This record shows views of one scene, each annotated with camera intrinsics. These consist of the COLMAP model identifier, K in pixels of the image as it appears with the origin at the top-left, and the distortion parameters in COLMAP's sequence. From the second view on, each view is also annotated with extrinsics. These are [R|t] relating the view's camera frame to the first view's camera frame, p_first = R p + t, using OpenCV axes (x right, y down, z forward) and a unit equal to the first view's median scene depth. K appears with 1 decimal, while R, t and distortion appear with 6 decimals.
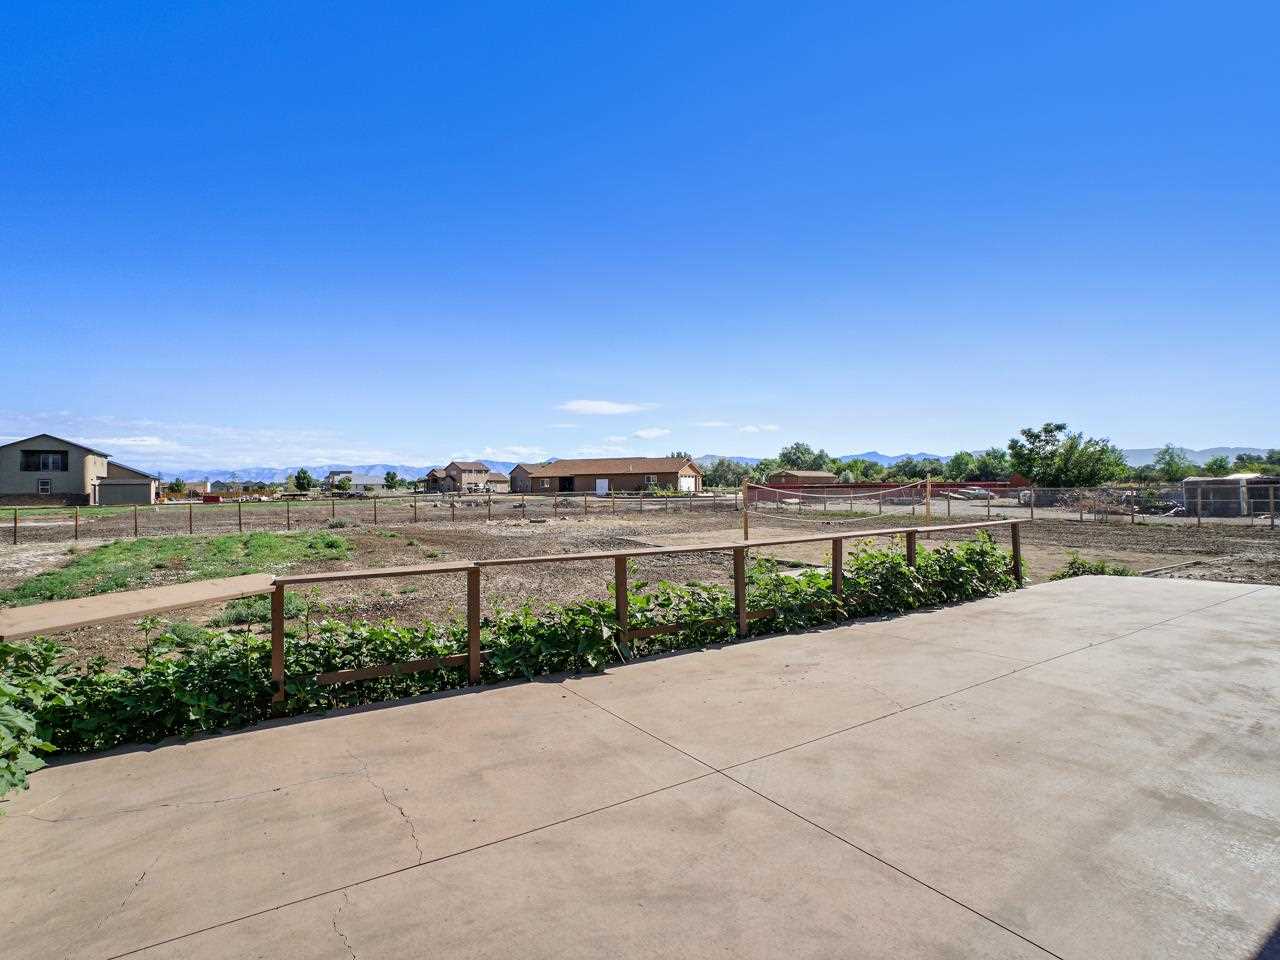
lens RADIAL K [[620.5, 0, 638.9], [0, 620.5, 493.3], [0, 0, 1]] dist [0.001259, -0.001316]
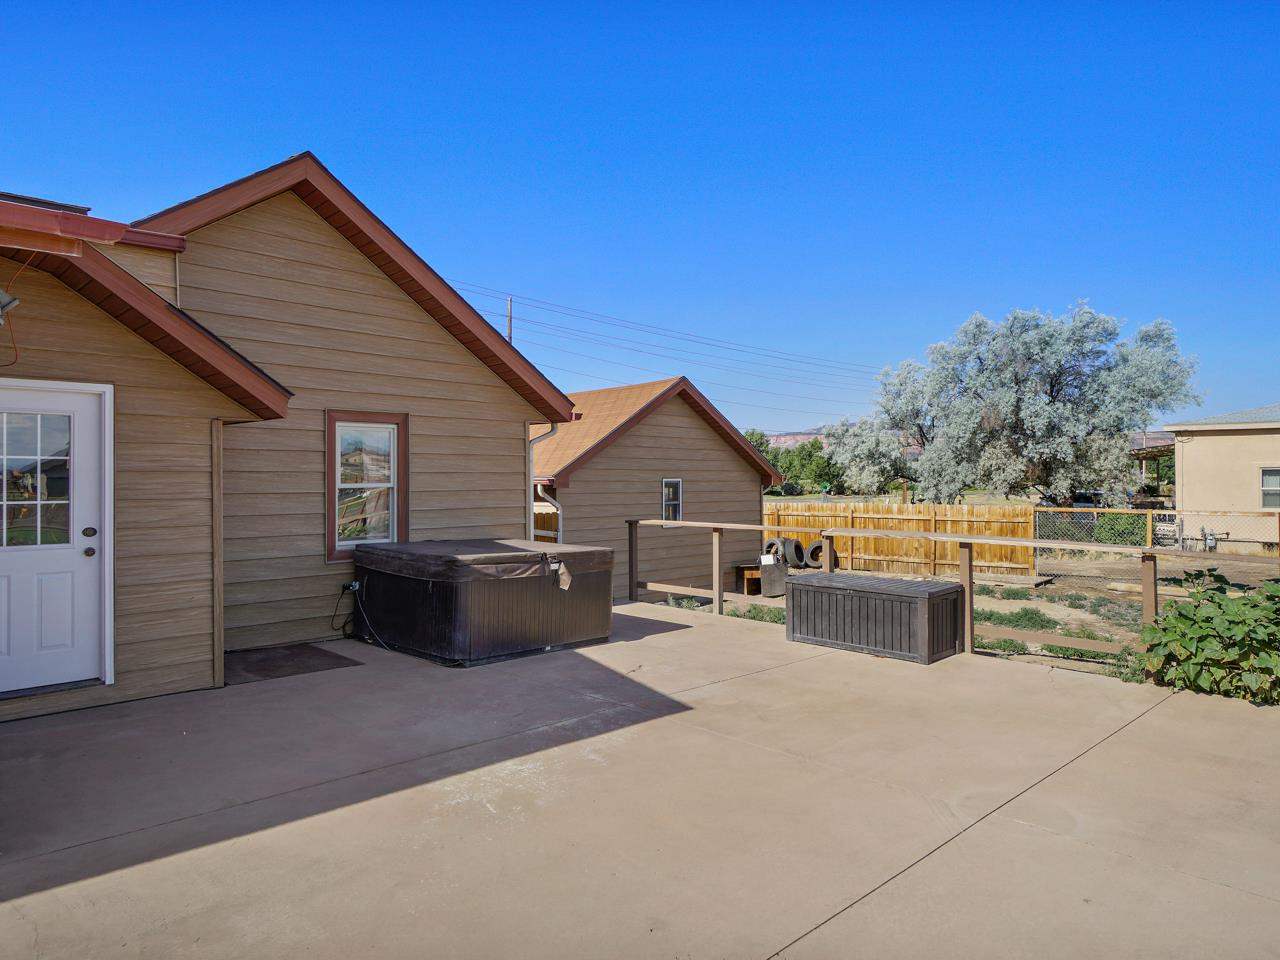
lens RADIAL K [[818.2, 0, 642.5], [0, 818.2, 475.6], [0, 0, 1]] dist [0.009753, -0.000118]
pose [[-0.974870, 0.016309, -0.222177, 0.071220], [0.015010, 0.999859, 0.007532, -0.002281], [0.222268, 0.004007, -0.974977, 0.172345]]
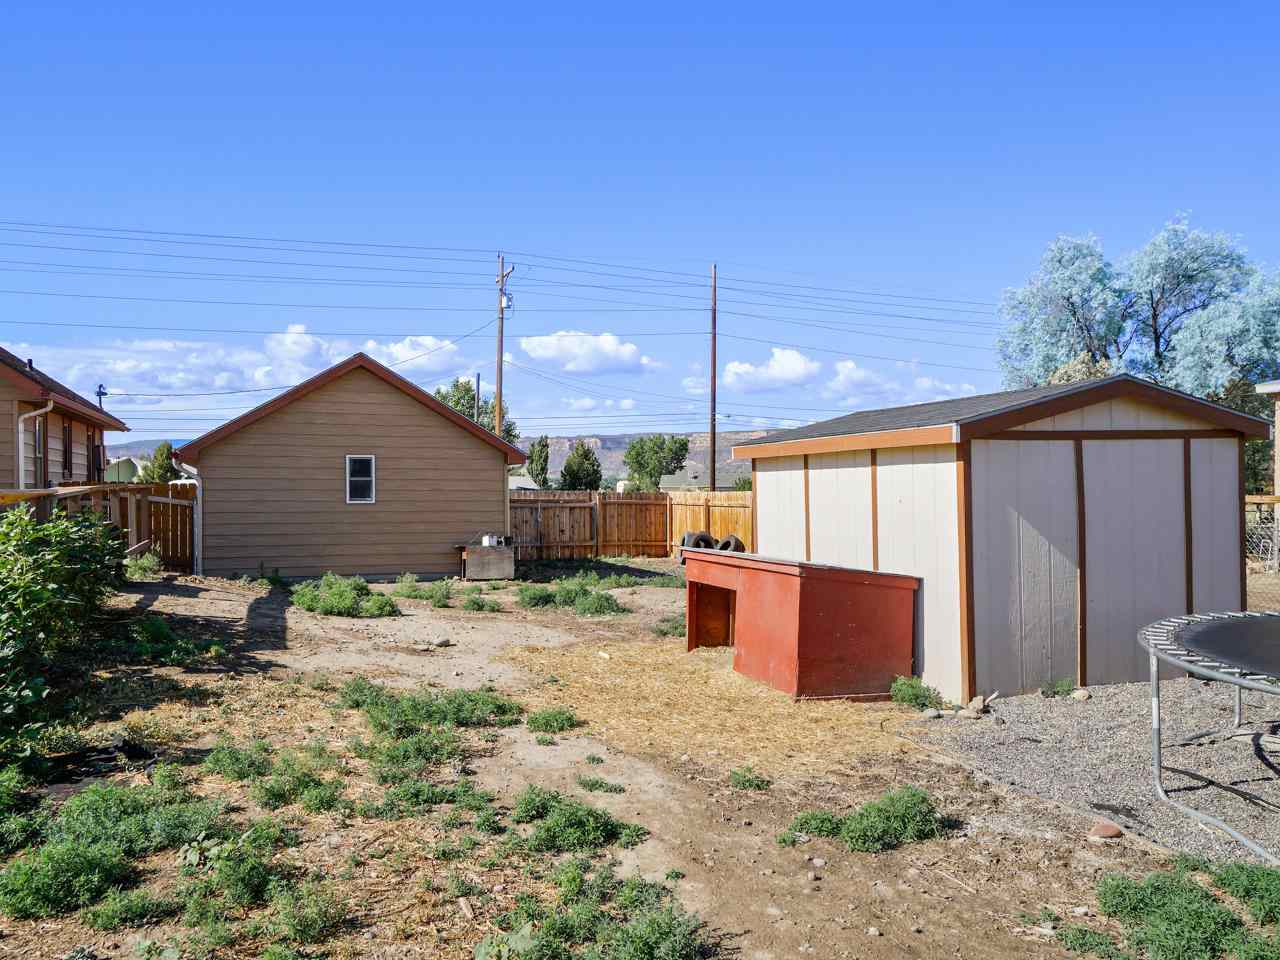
lens RADIAL K [[1017.3, 0, 645.4], [0, 1017.3, 490.5], [0, 0, 1]] dist [-0.006455, 0.011097]
pose [[-0.972756, 0.009699, 0.231627, -0.246590], [0.013000, 0.999835, 0.012727, 0.013419], [-0.231465, 0.015391, -0.972721, 0.229691]]
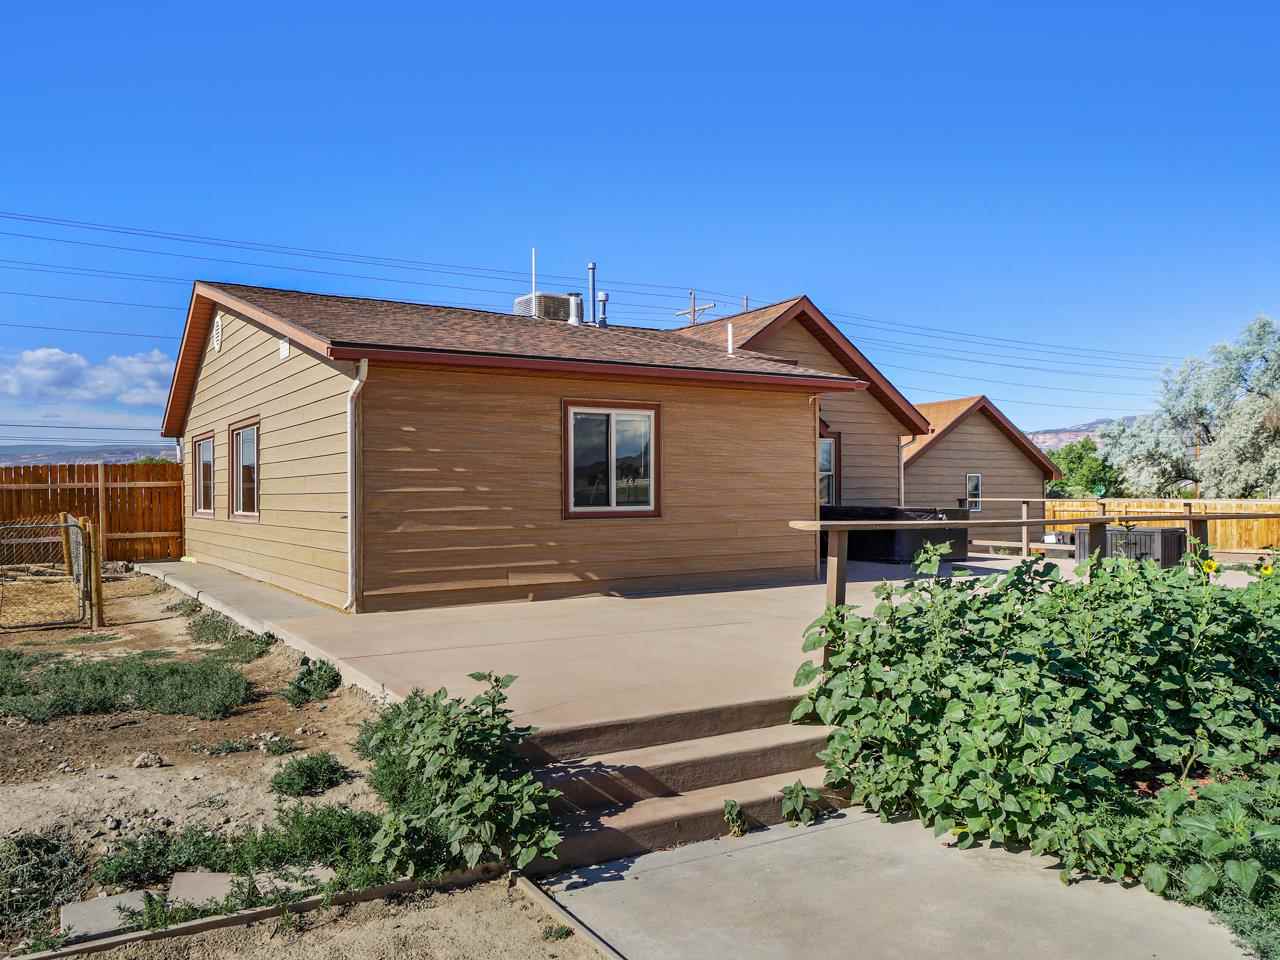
lens RADIAL K [[1017.3, 0, 631.7], [0, 1017.3, 484.1], [0, 0, 1]] dist [-0.006455, 0.011097]
pose [[-0.999741, 0.018965, -0.012548, 0.180728], [0.018951, 0.999820, 0.001216, 0.003371], [0.012569, 0.000978, -0.999921, 0.402138]]
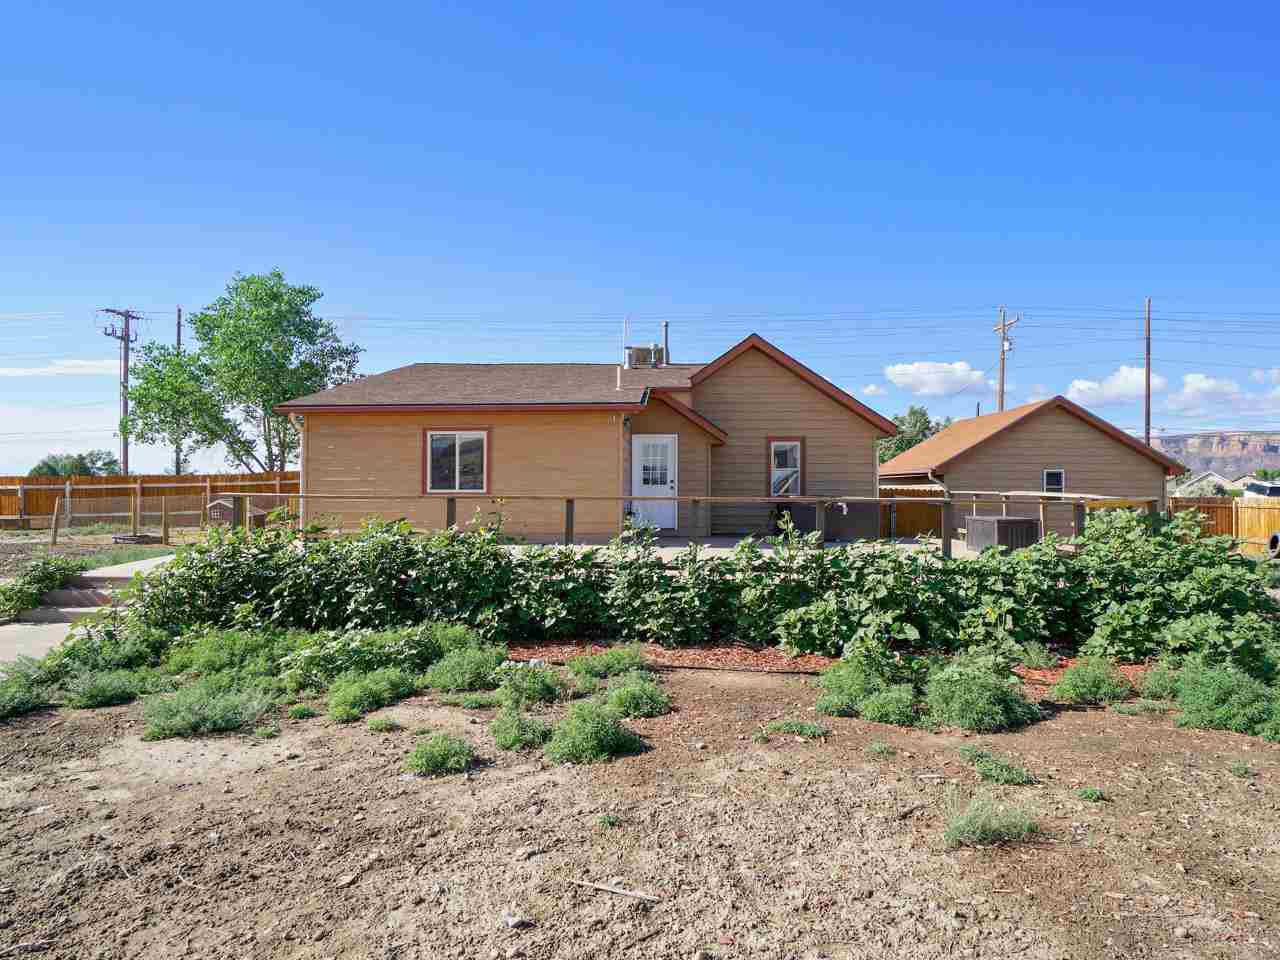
lens RADIAL K [[818.2, 0, 621.8], [0, 818.2, 473.3], [0, 0, 1]] dist [0.009753, -0.000118]
pose [[-0.811411, 0.019726, 0.584143, -0.099246], [0.012246, 0.999785, -0.016750, 0.009369], [-0.584348, -0.006438, -0.811478, 0.383248]]
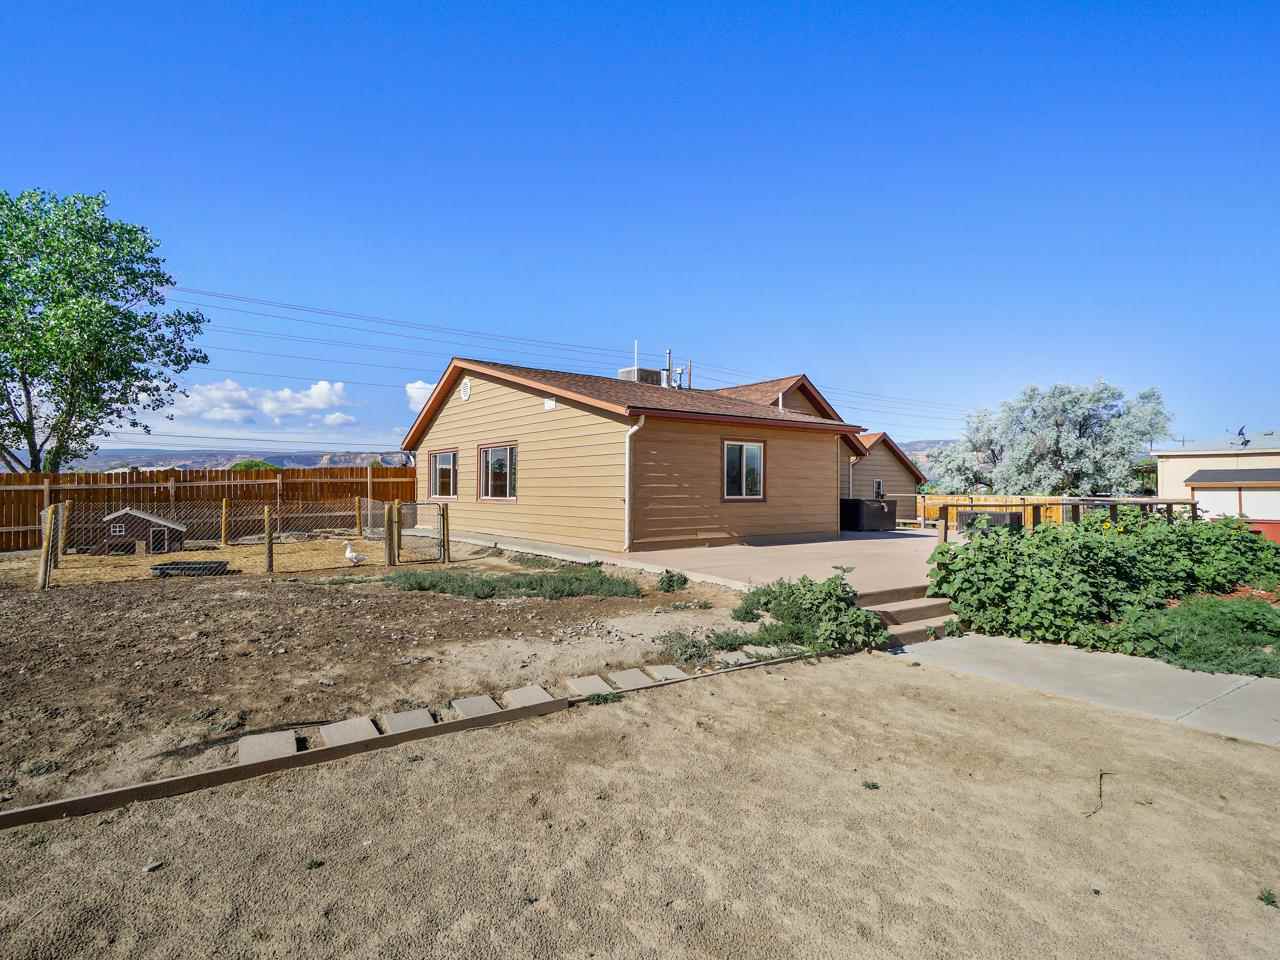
lens RADIAL K [[707.4, 0, 632.5], [0, 707.4, 474.6], [0, 0, 1]] dist [0.007305, -0.004327]
pose [[-0.995712, 0.006342, -0.092292, 0.270222], [0.007195, 0.999934, -0.008911, 0.001855], [0.092229, -0.009537, -0.995692, 0.468131]]
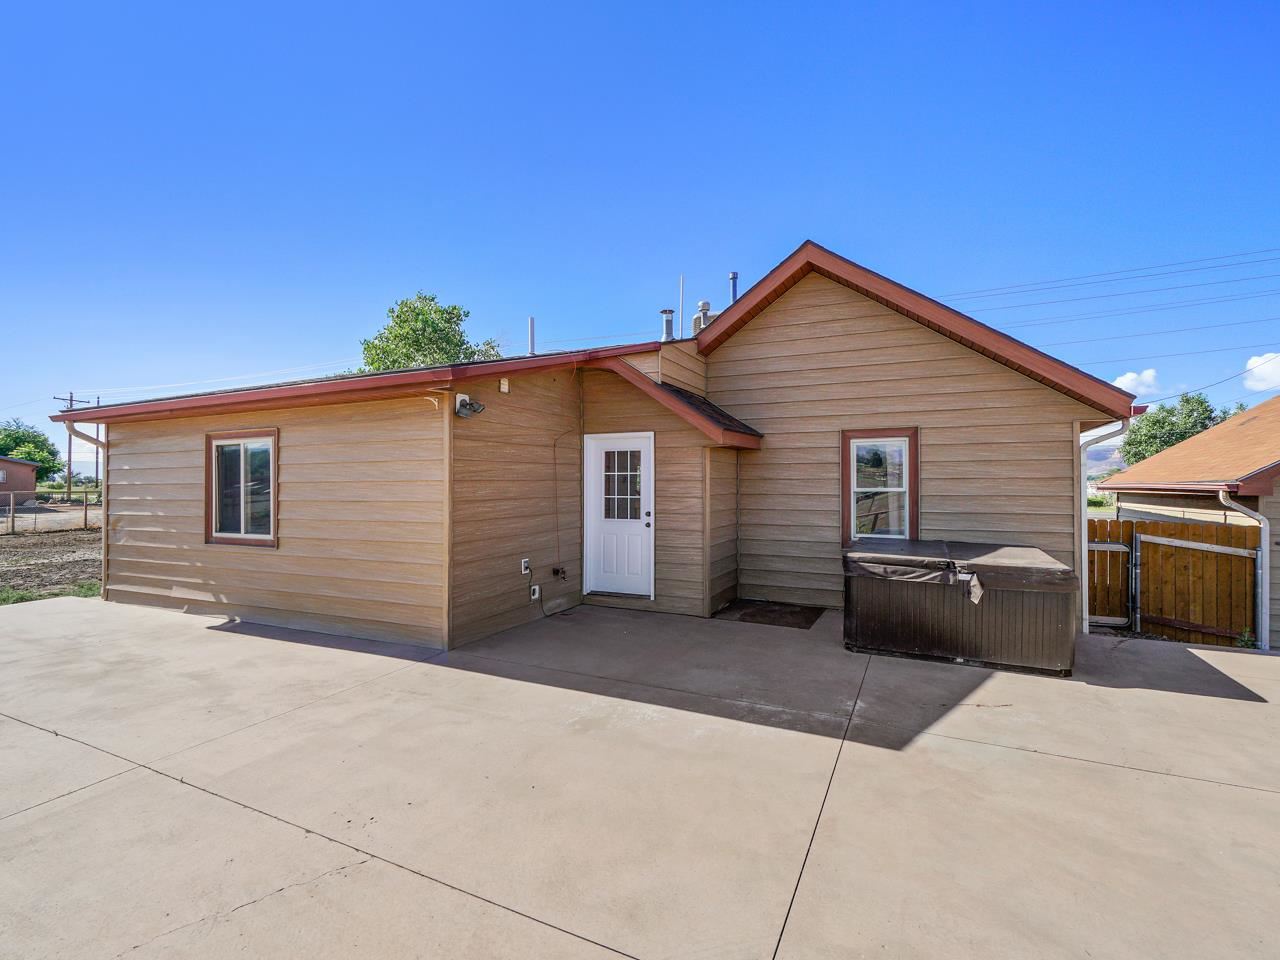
lens RADIAL K [[620.5, 0, 630.8], [0, 620.5, 479.2], [0, 0, 1]] dist [0.001259, -0.001316]
pose [[-0.527246, 0.019856, 0.849481, -0.025564], [0.018214, 0.999761, -0.012063, -0.001610], [-0.849518, 0.009112, -0.527482, 0.121168]]
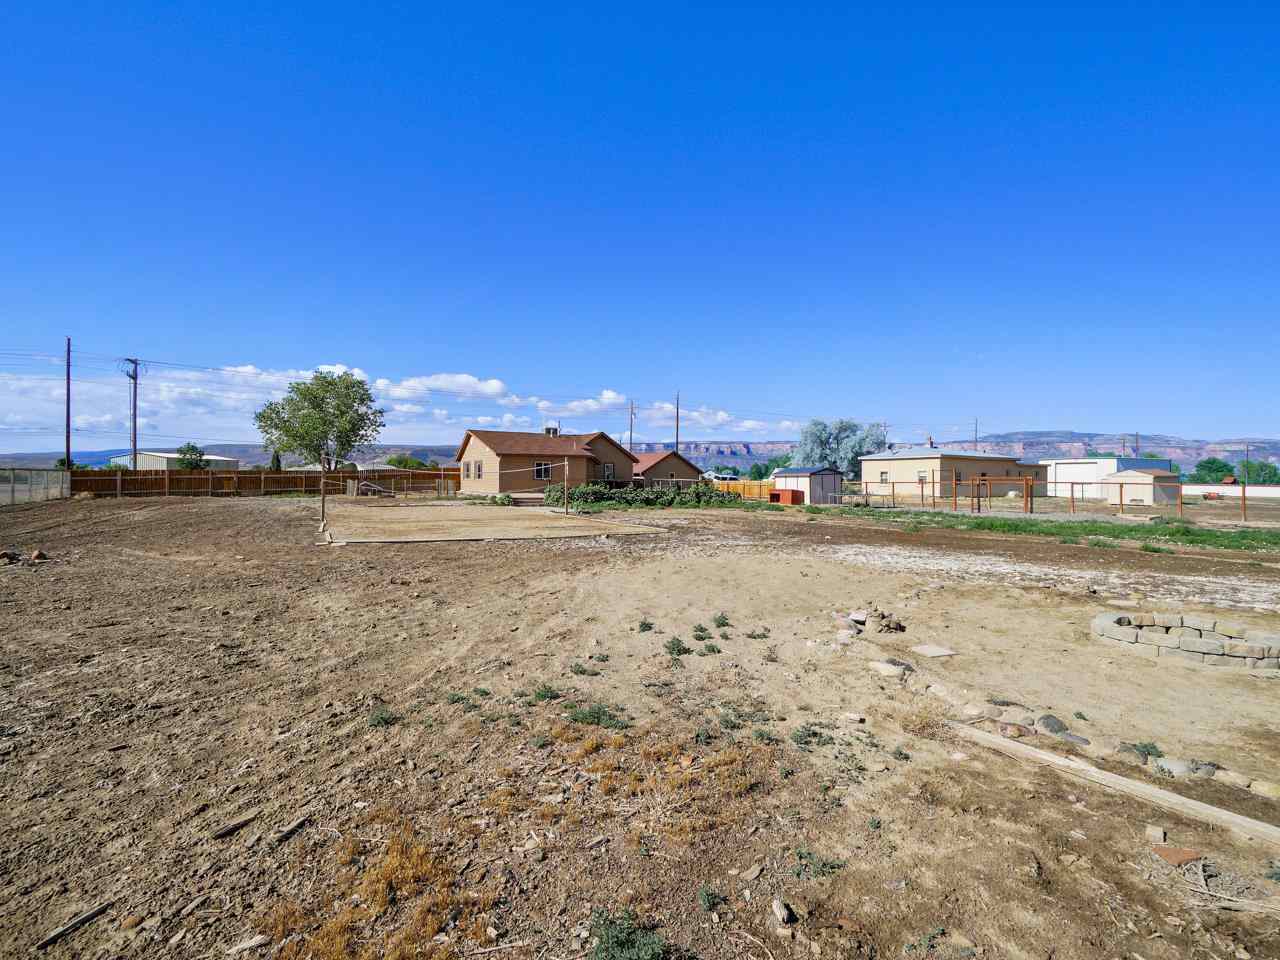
lens RADIAL K [[693.5, 0, 638.0], [0, 693.5, 479.7], [0, 0, 1]] dist [0.009737, -0.000220]
pose [[-0.997228, 0.004395, 0.074282, -0.055950], [0.005266, 0.999920, 0.011542, 0.000057], [-0.074226, 0.011901, -0.997170, 1.232393]]
